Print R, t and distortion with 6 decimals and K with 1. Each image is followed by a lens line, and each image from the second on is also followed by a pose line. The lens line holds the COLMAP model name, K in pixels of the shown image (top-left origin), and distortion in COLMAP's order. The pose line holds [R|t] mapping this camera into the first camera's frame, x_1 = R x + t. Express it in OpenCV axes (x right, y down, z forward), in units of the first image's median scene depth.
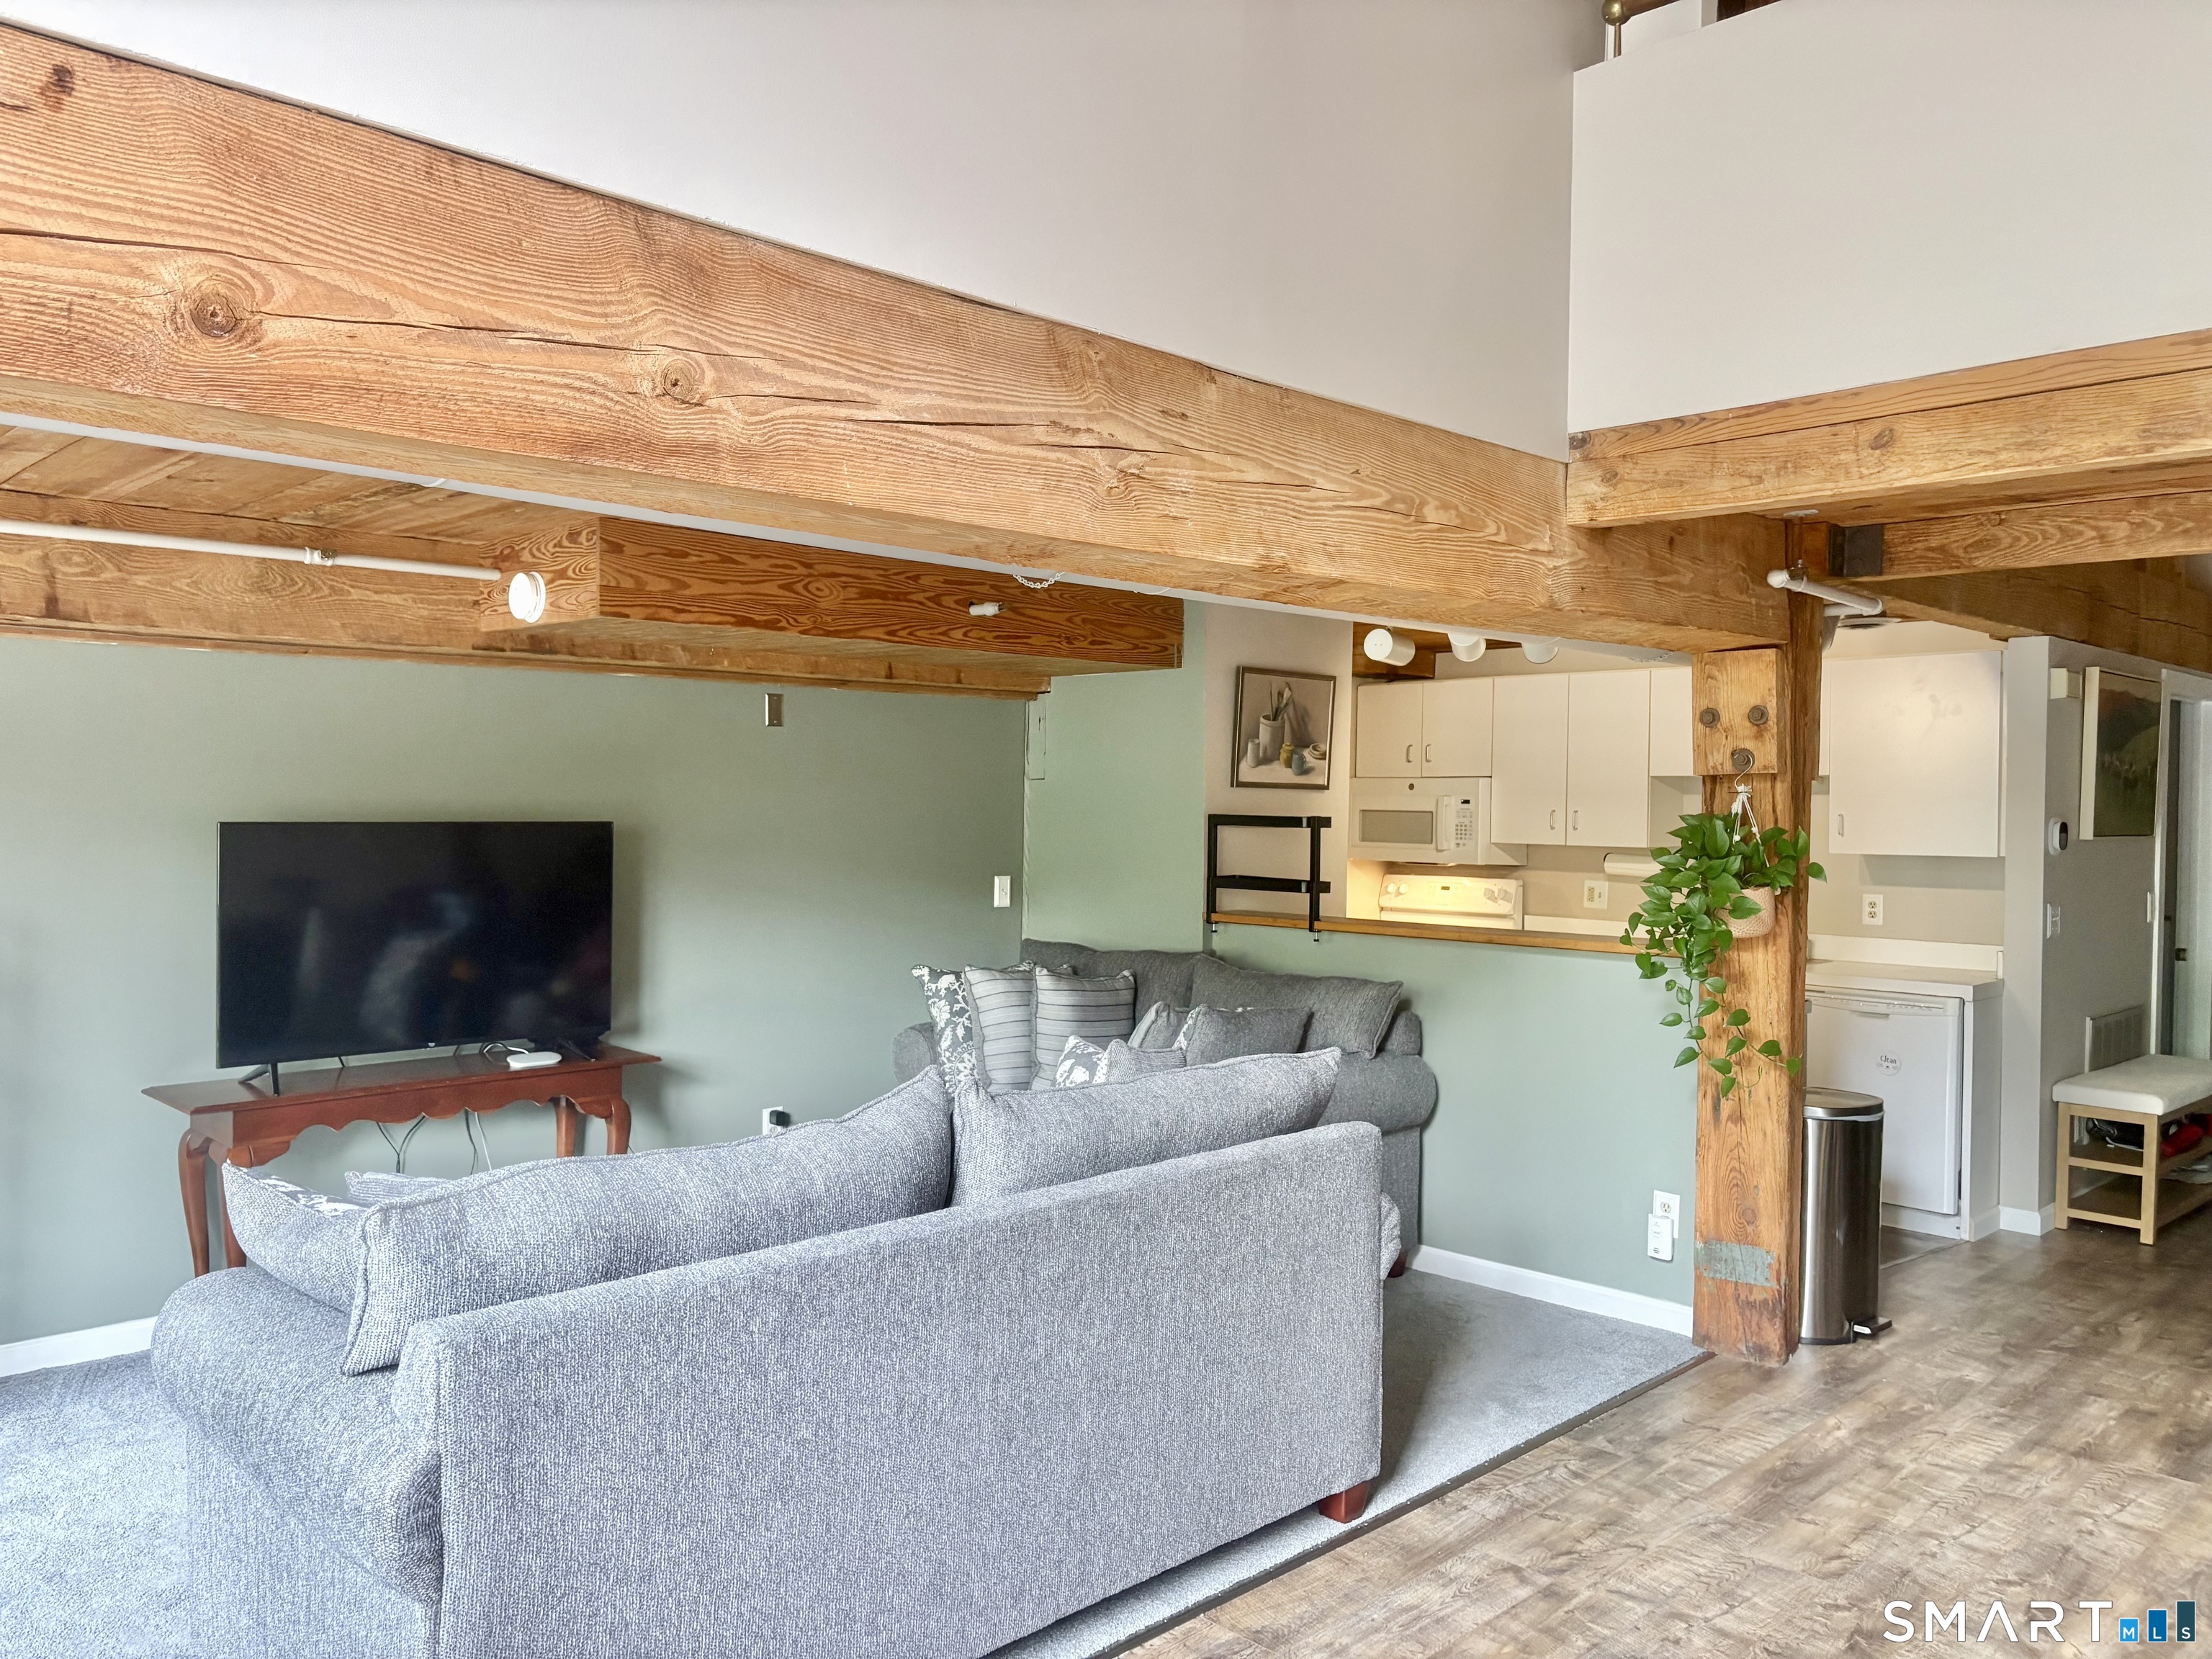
lens RADIAL K [[1676.7, 0, 1087.1], [0, 1676.7, 831.9], [0, 0, 1]] dist [0.017894, -0.010007]
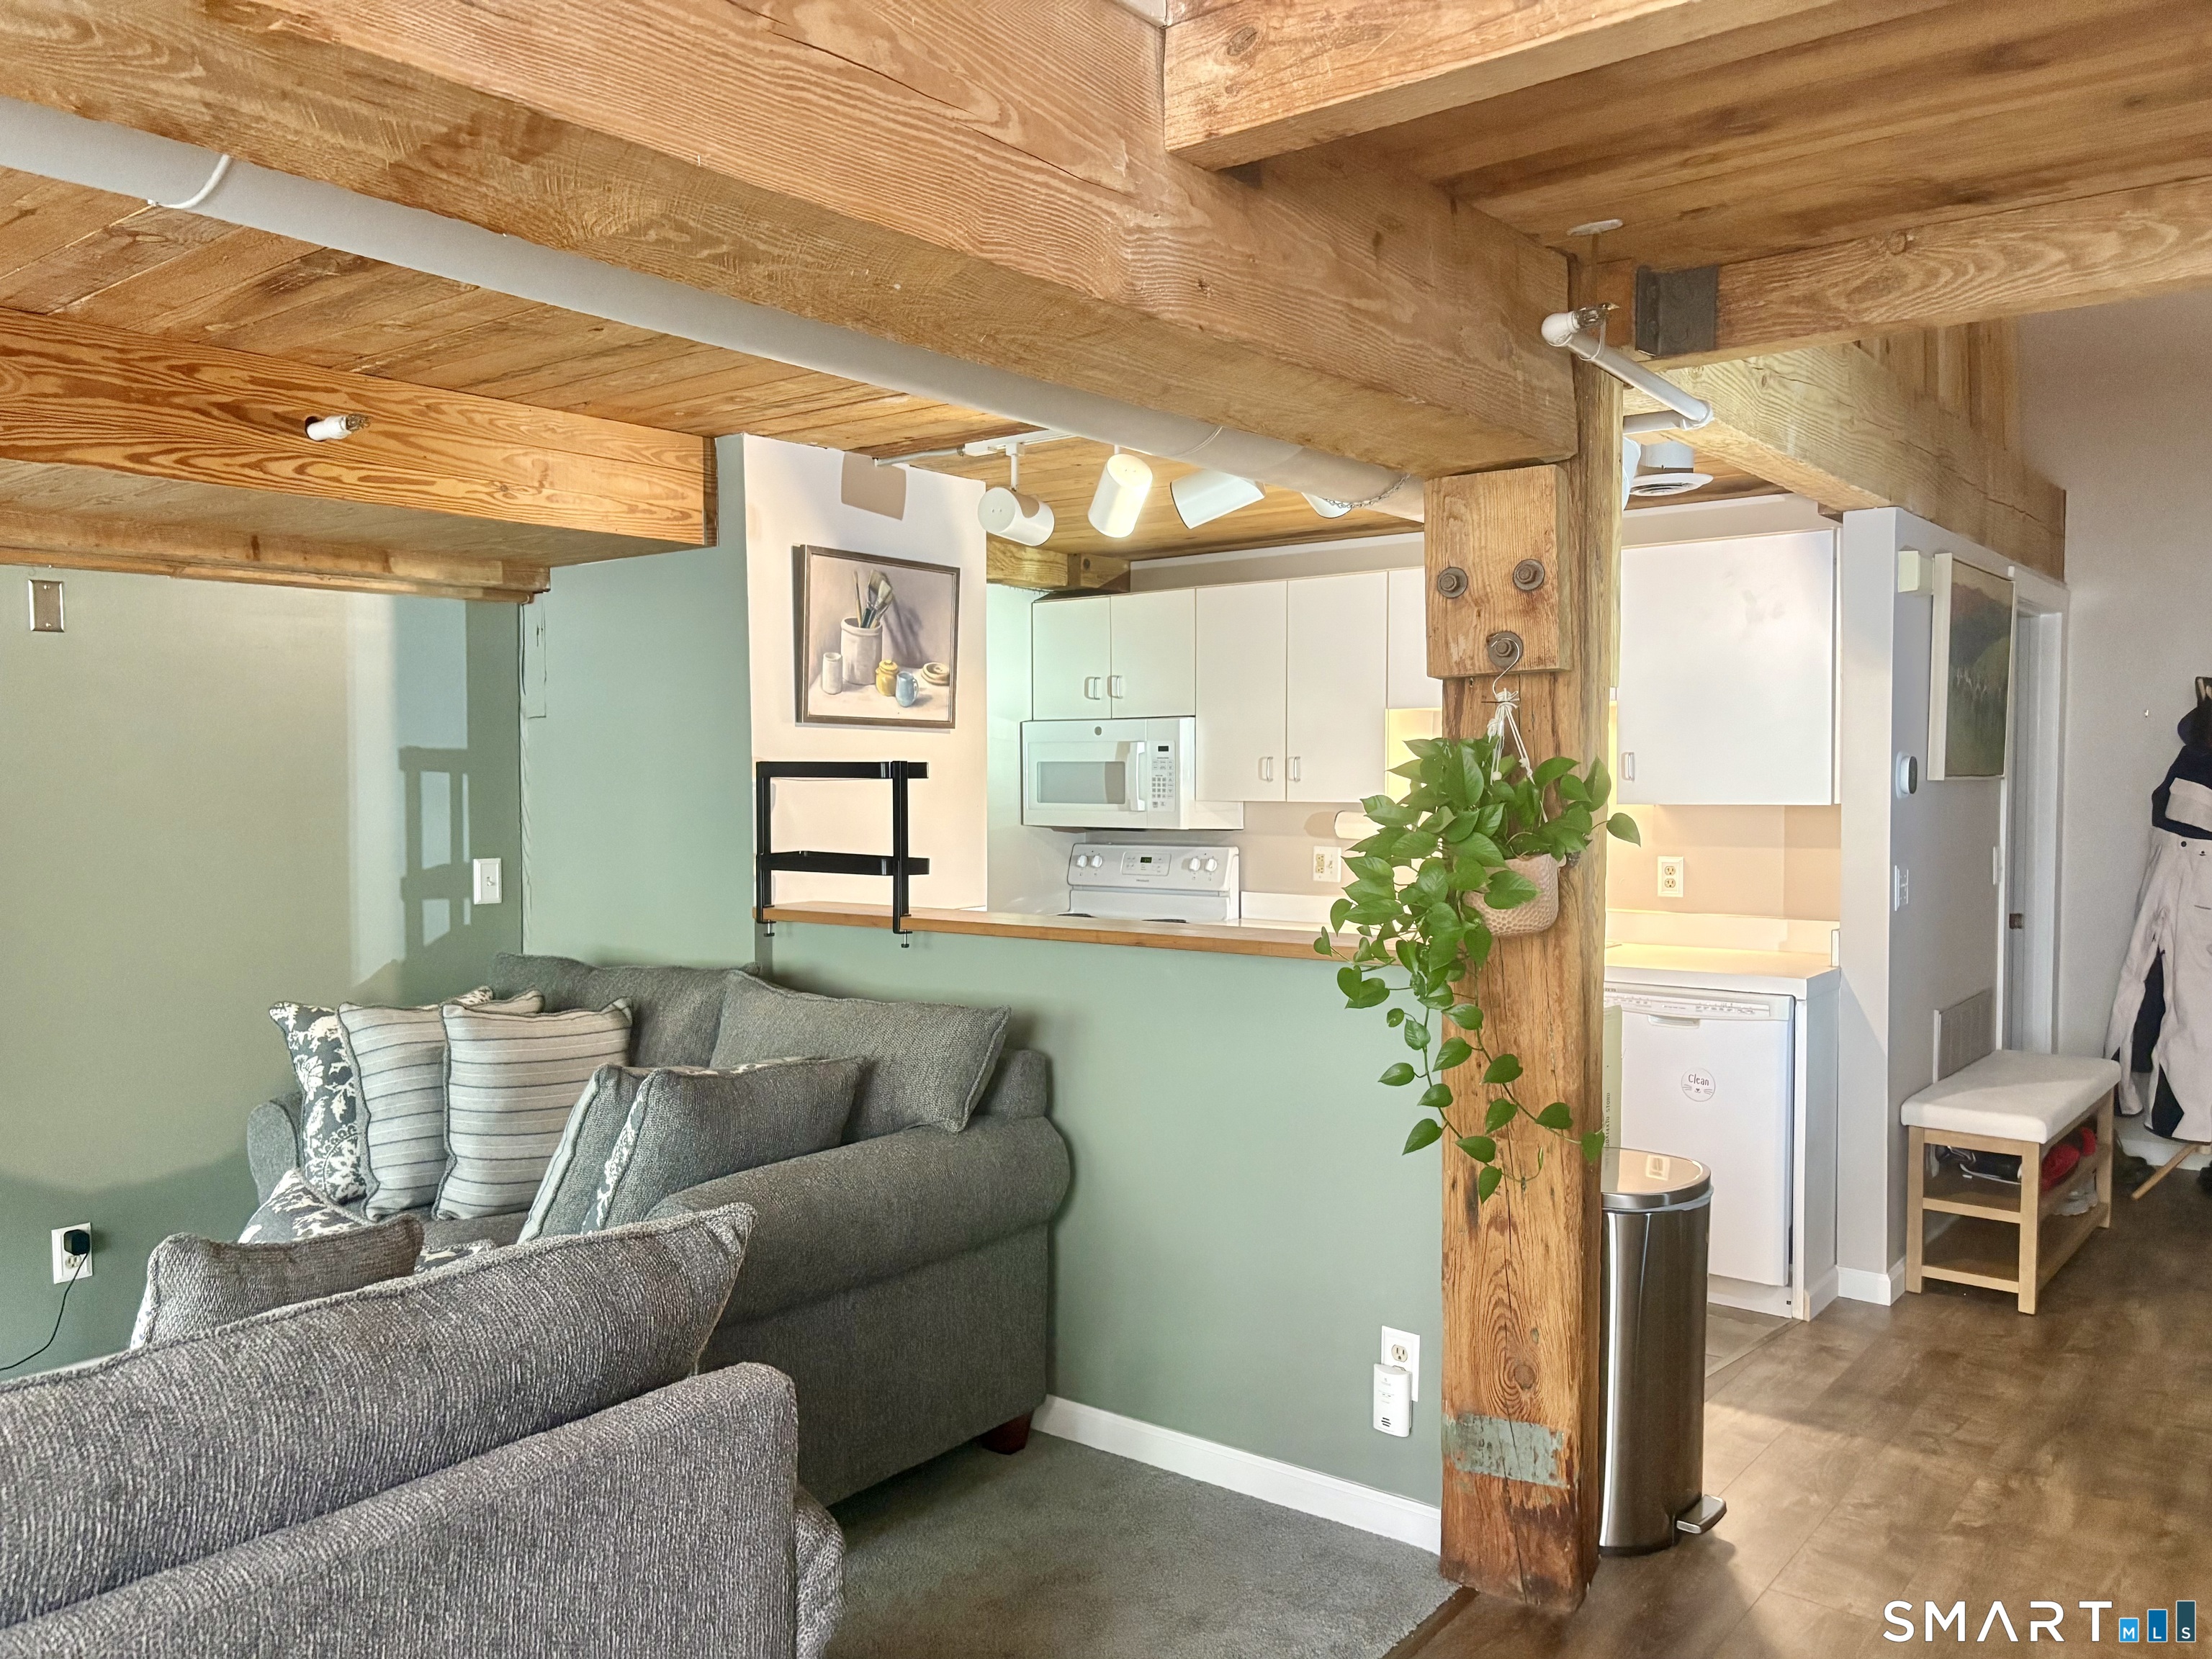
lens RADIAL K [[1674.5, 0, 1110.8], [0, 1674.5, 838.5], [0, 0, 1]] dist [0.026719, -0.011671]
pose [[0.990294, -0.020367, 0.137487, 0.169928], [0.017403, 0.999590, 0.022725, 0.010609], [-0.137893, -0.020112, 0.990243, 0.432449]]
